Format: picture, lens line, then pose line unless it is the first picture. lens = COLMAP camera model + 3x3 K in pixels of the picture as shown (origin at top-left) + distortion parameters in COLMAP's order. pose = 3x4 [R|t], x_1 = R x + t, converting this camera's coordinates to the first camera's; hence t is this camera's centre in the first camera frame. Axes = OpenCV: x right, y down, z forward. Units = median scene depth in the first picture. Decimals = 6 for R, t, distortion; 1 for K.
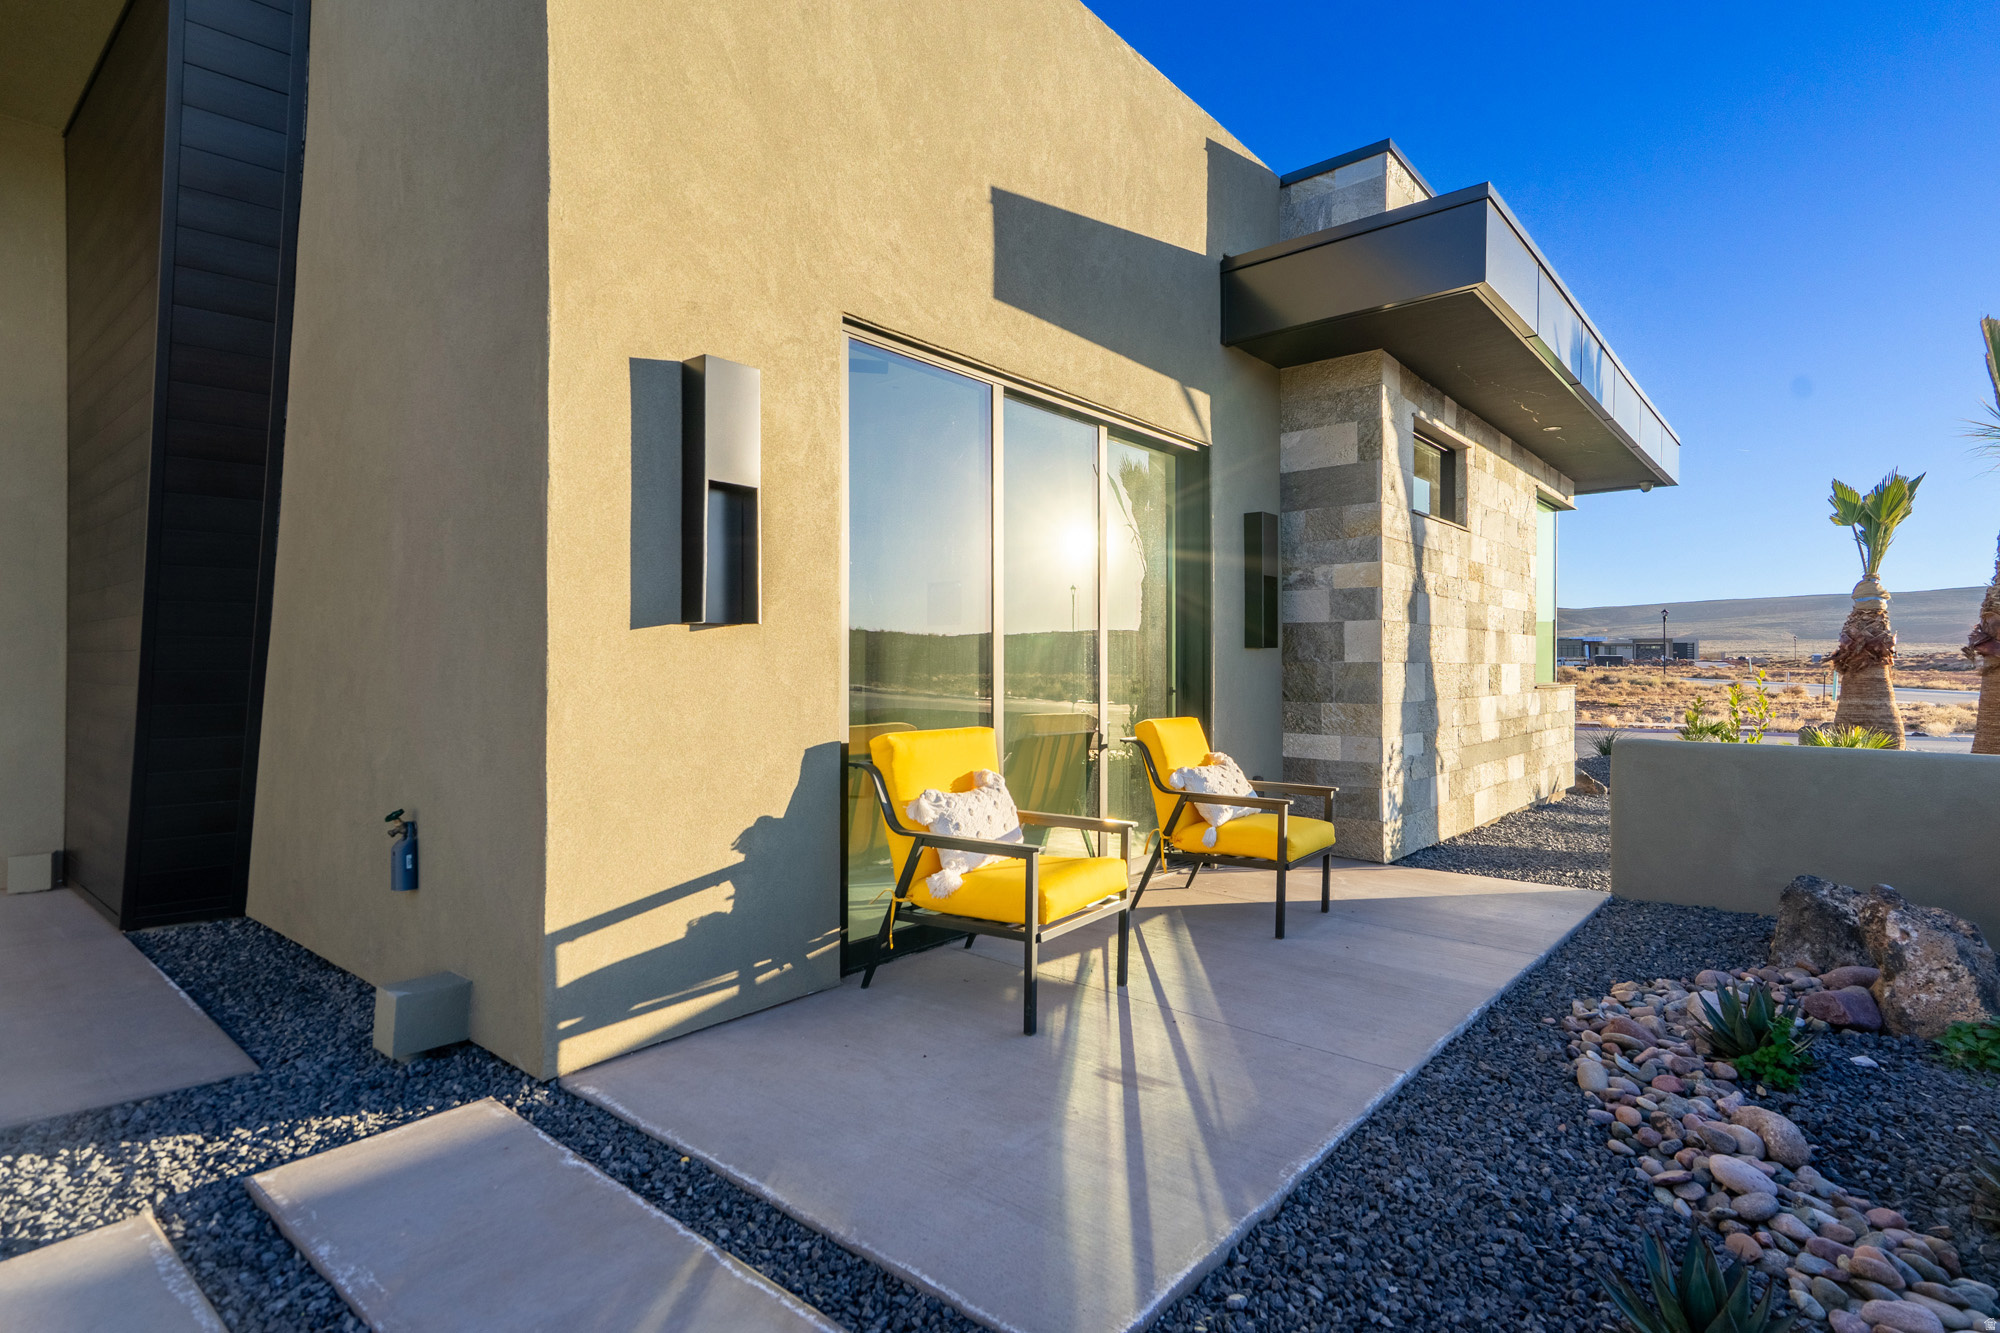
lens RADIAL K [[951.9, 0, 1002.2], [0, 951.9, 664.5], [0, 0, 1]] dist [-0.003688, -0.001932]
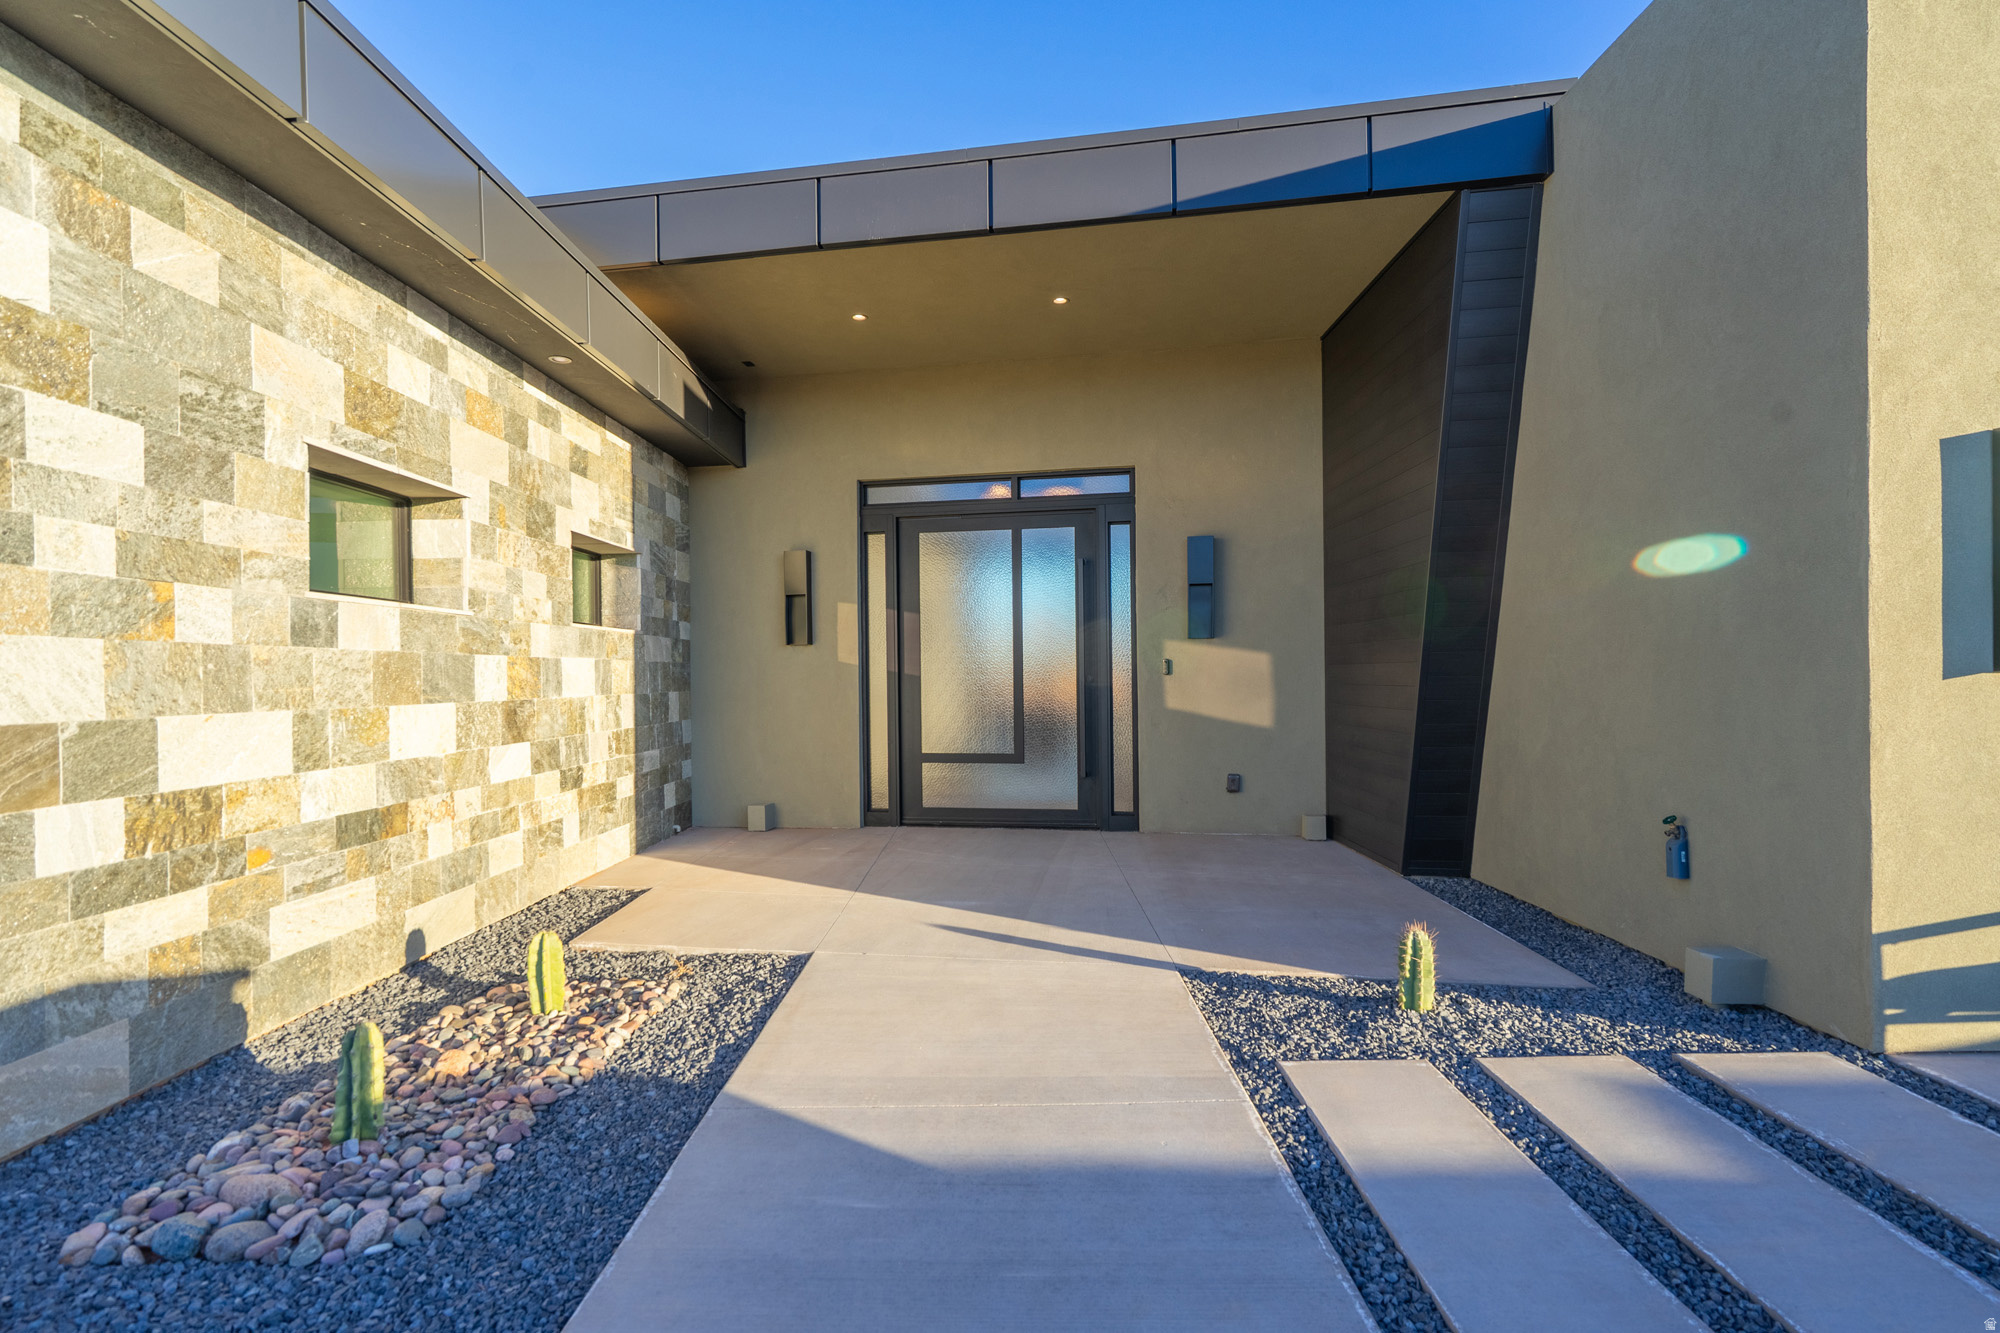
lens RADIAL K [[951.9, 0, 1001.3], [0, 951.9, 677.5], [0, 0, 1]] dist [-0.003688, -0.001932]
pose [[0.623154, -0.004805, -0.782084, -0.211904], [0.012753, 0.999911, 0.004018, -0.059013], [0.781995, -0.012478, 0.623160, -0.585436]]
